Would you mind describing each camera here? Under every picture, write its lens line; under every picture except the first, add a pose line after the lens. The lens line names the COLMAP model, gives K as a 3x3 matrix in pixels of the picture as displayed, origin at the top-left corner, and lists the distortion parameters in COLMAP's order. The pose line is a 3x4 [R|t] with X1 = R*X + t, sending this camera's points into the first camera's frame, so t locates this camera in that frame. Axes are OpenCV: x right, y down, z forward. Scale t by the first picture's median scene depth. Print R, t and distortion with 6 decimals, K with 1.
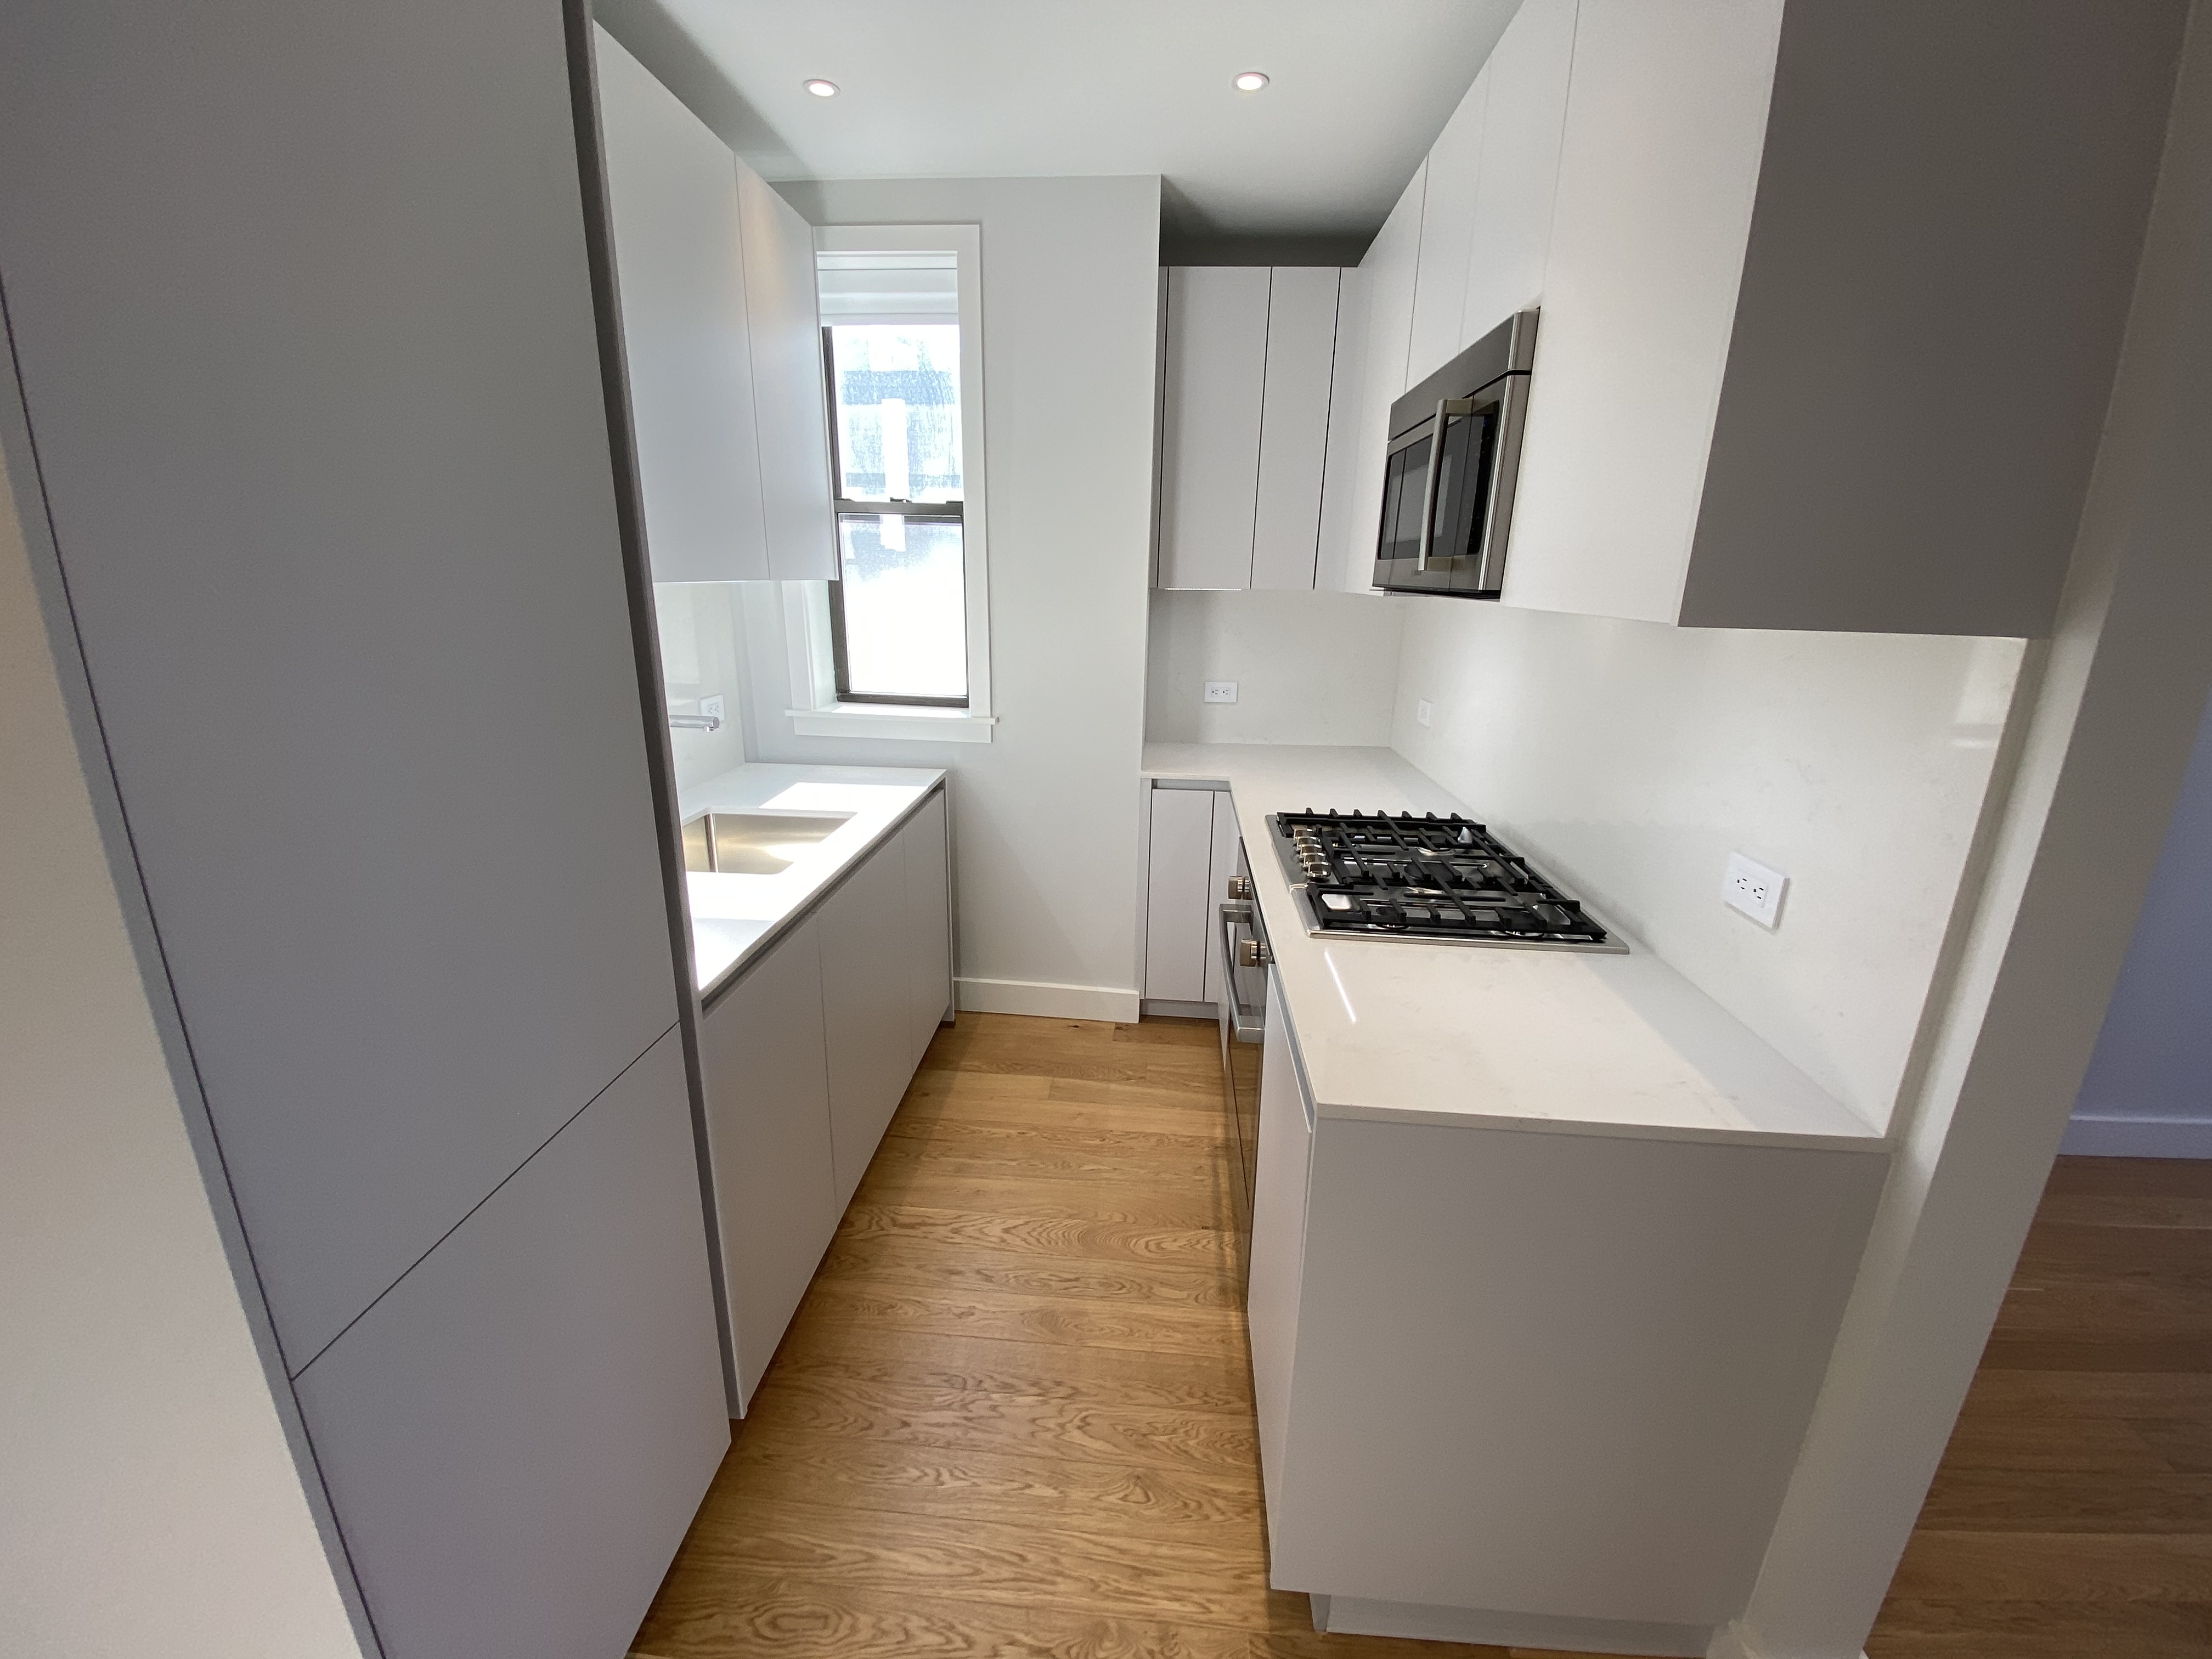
lens RADIAL K [[895.4, 0, 1098.8], [0, 895.4, 811.0], [0, 0, 1]] dist [0.046050, -0.025706]
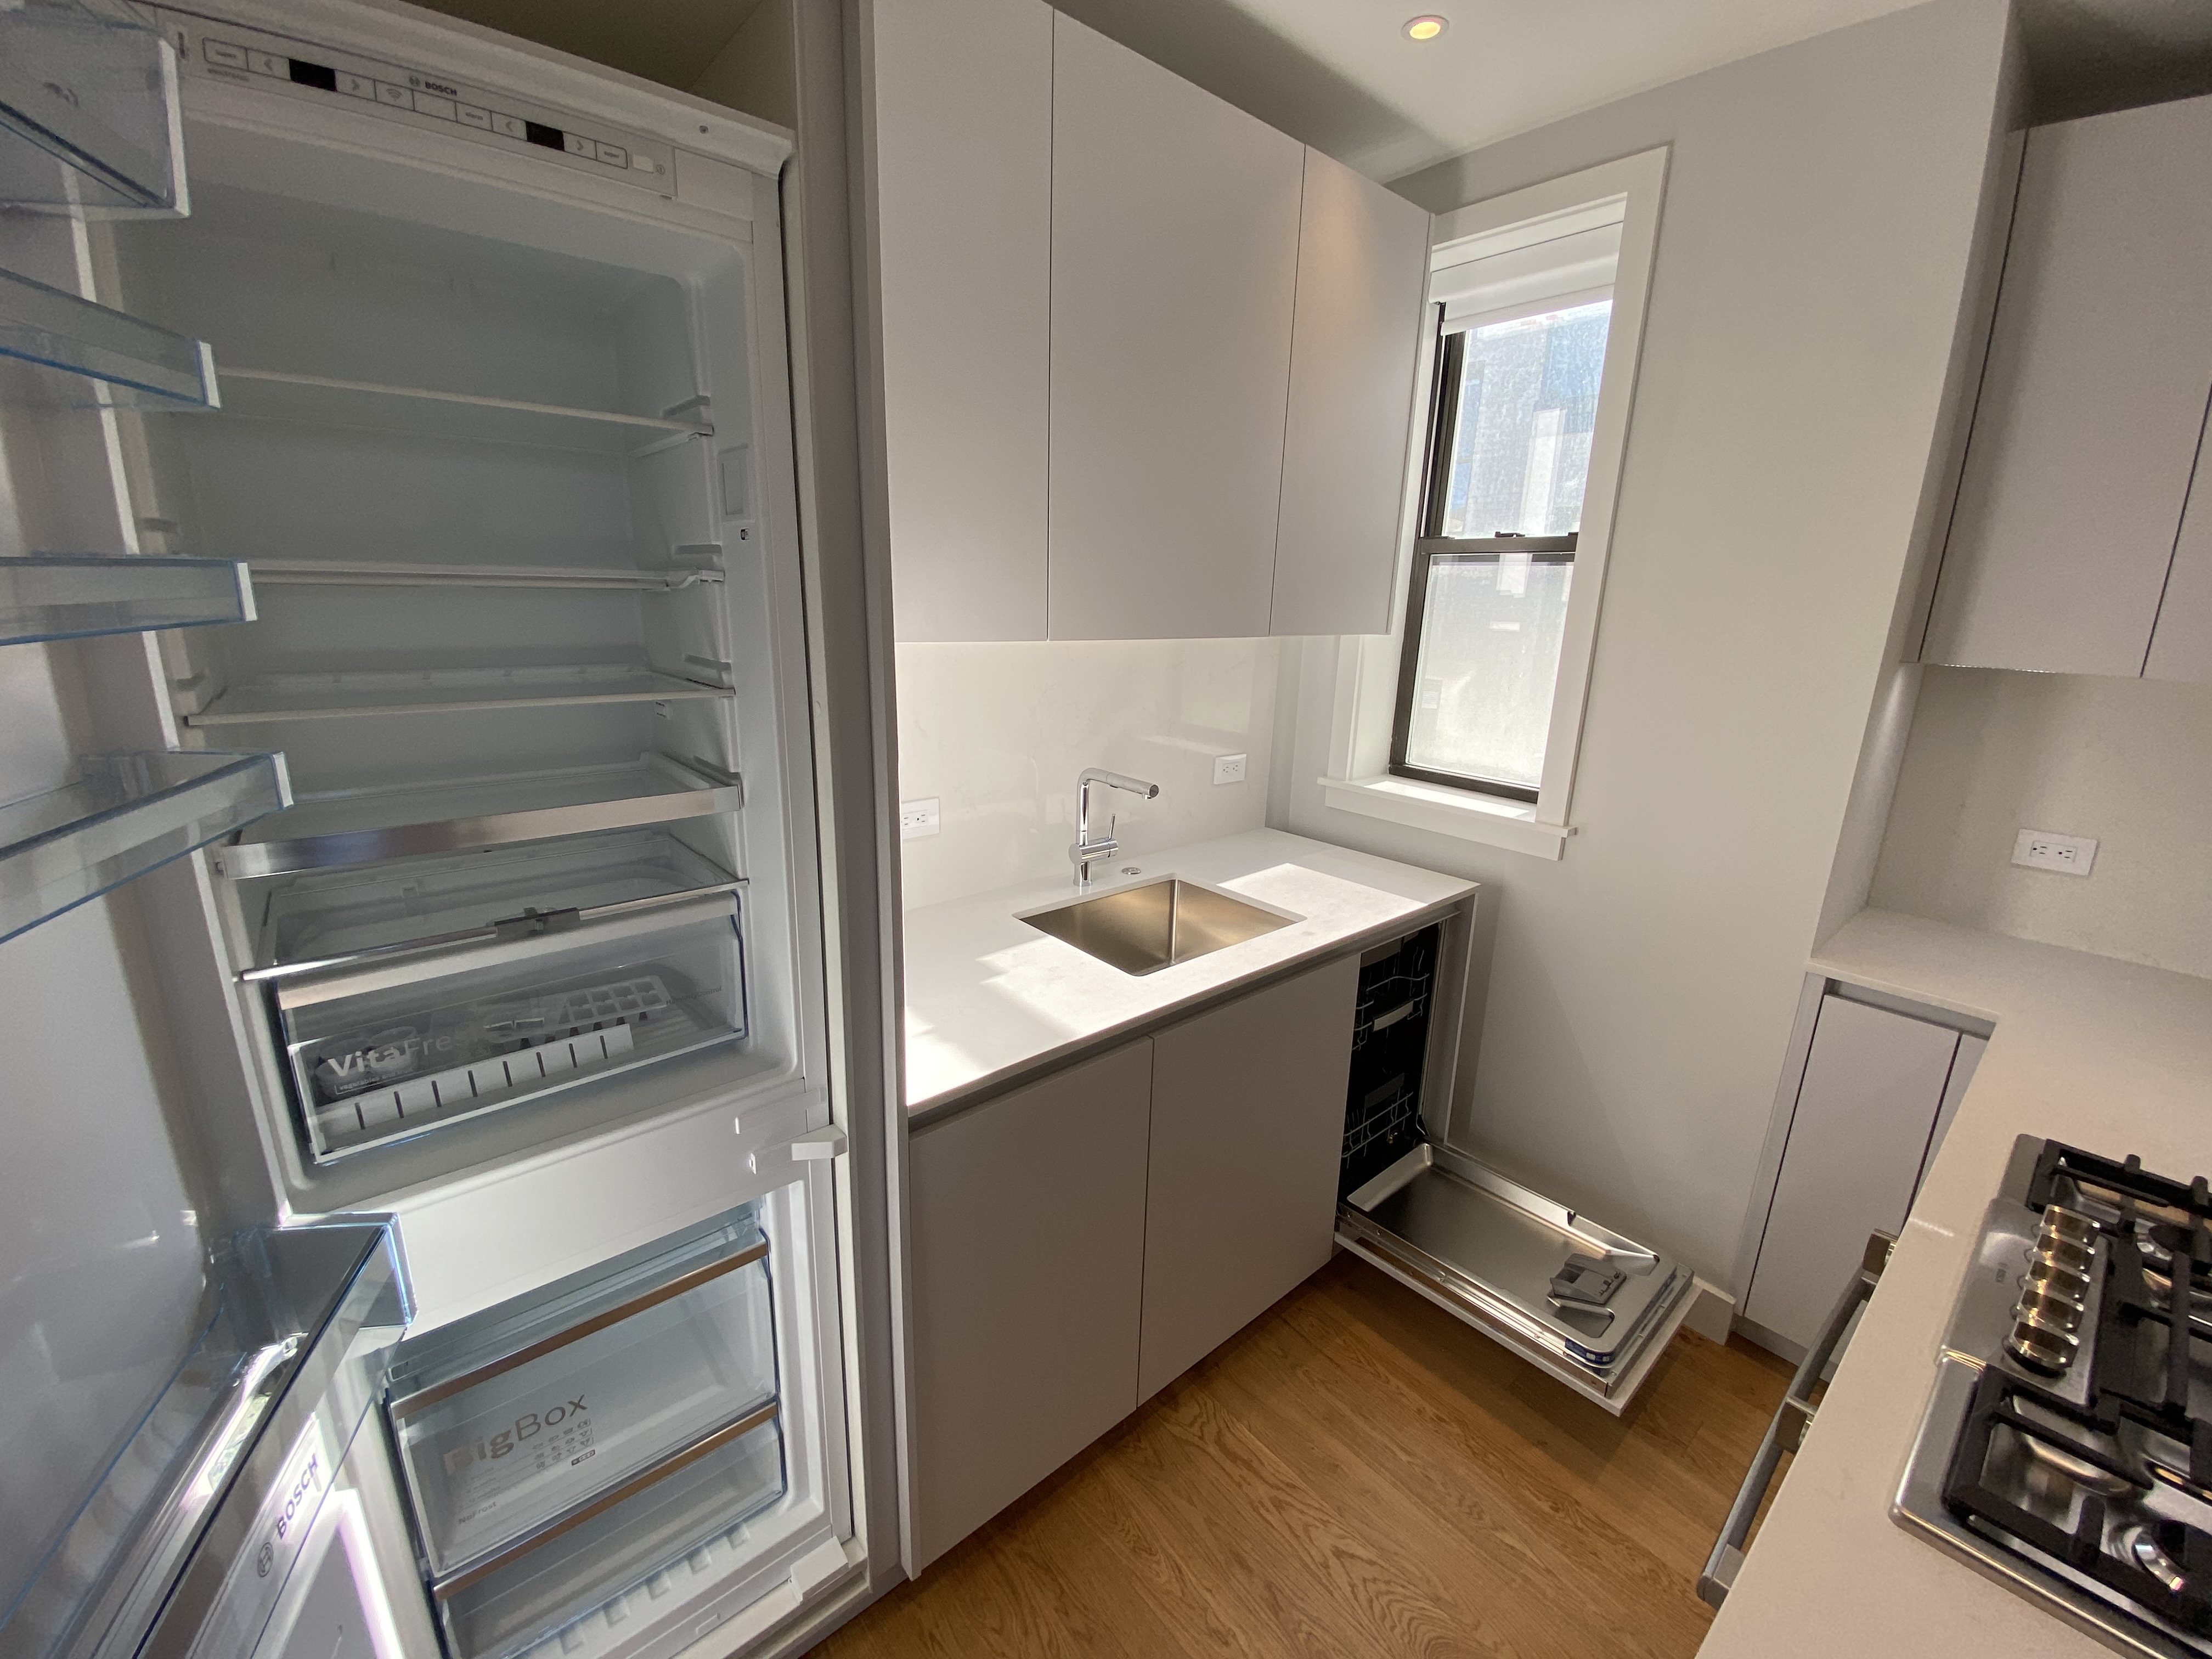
lens RADIAL K [[905.0, 0, 1100.7], [0, 905.0, 812.4], [0, 0, 1]] dist [0.040638, -0.026277]
pose [[0.707016, 0.171556, -0.686074, 0.139097], [-0.197619, 0.979410, 0.041254, -0.084887], [0.679025, 0.106414, 0.726361, 0.246881]]
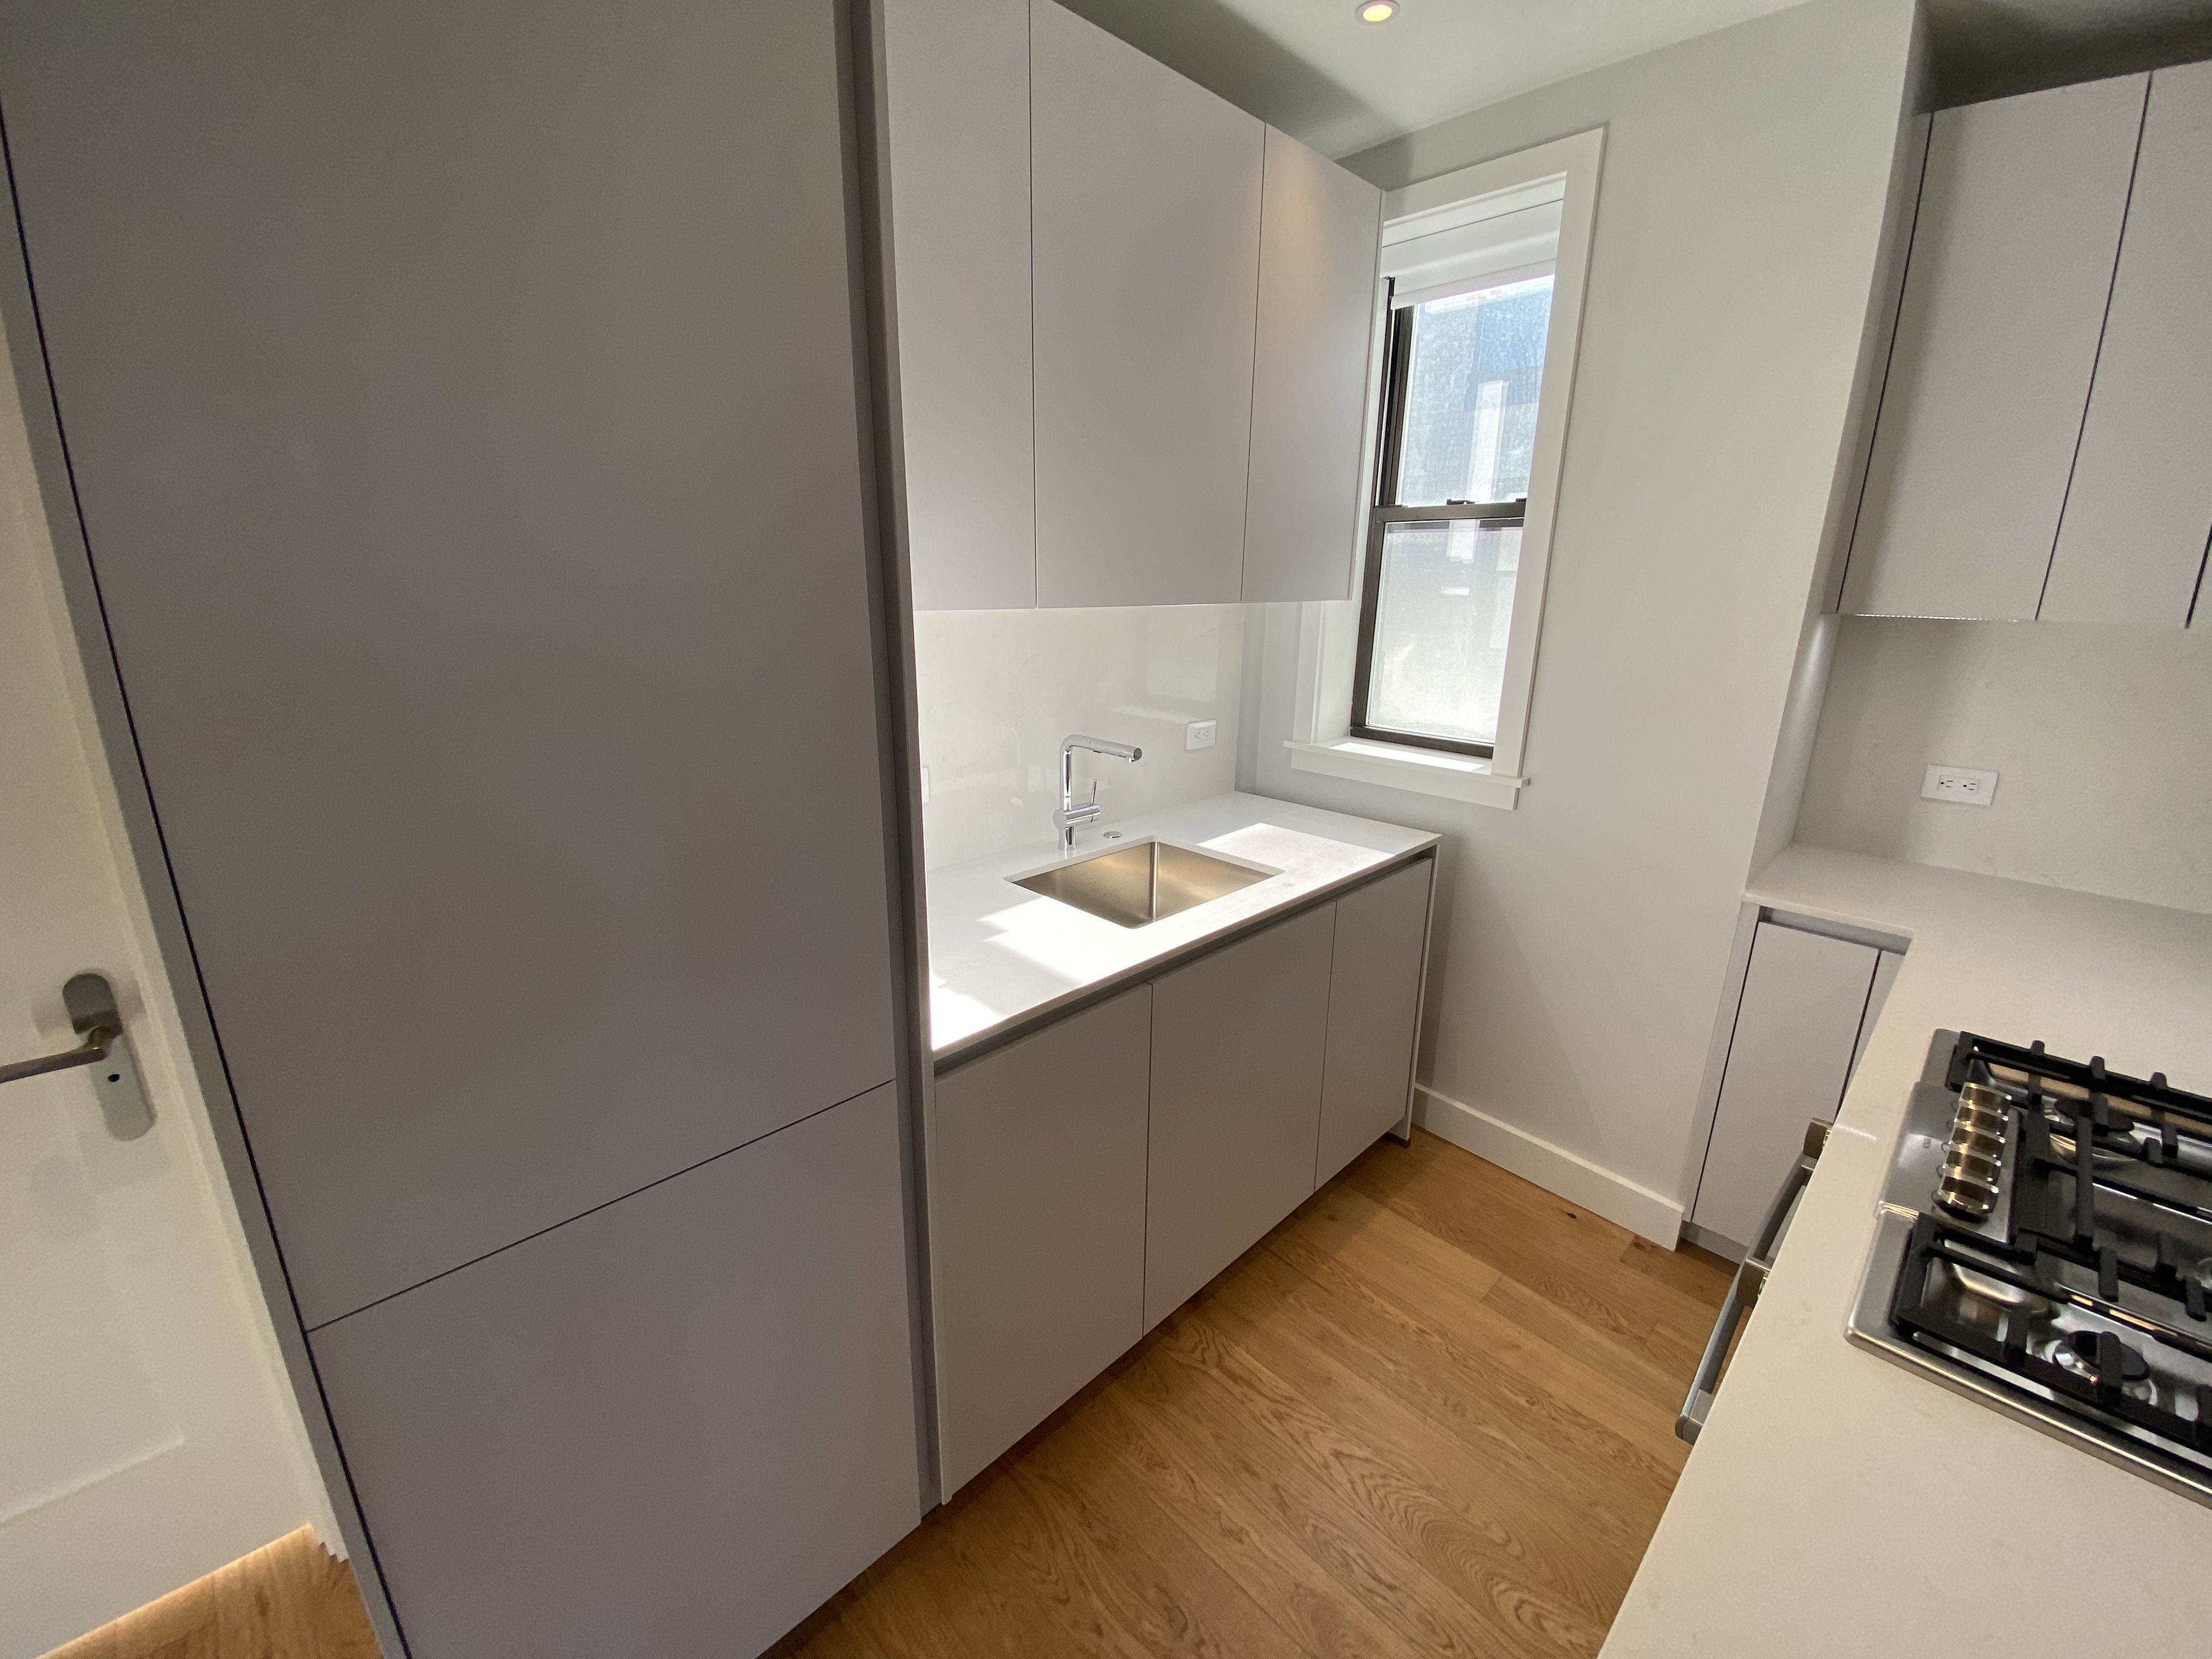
lens RADIAL K [[905.0, 0, 1100.7], [0, 905.0, 812.4], [0, 0, 1]] dist [0.040638, -0.026277]
pose [[0.750396, 0.160807, -0.641130, 0.136262], [-0.167383, 0.984570, 0.051039, -0.065489], [0.639444, 0.069014, 0.765733, 0.207542]]
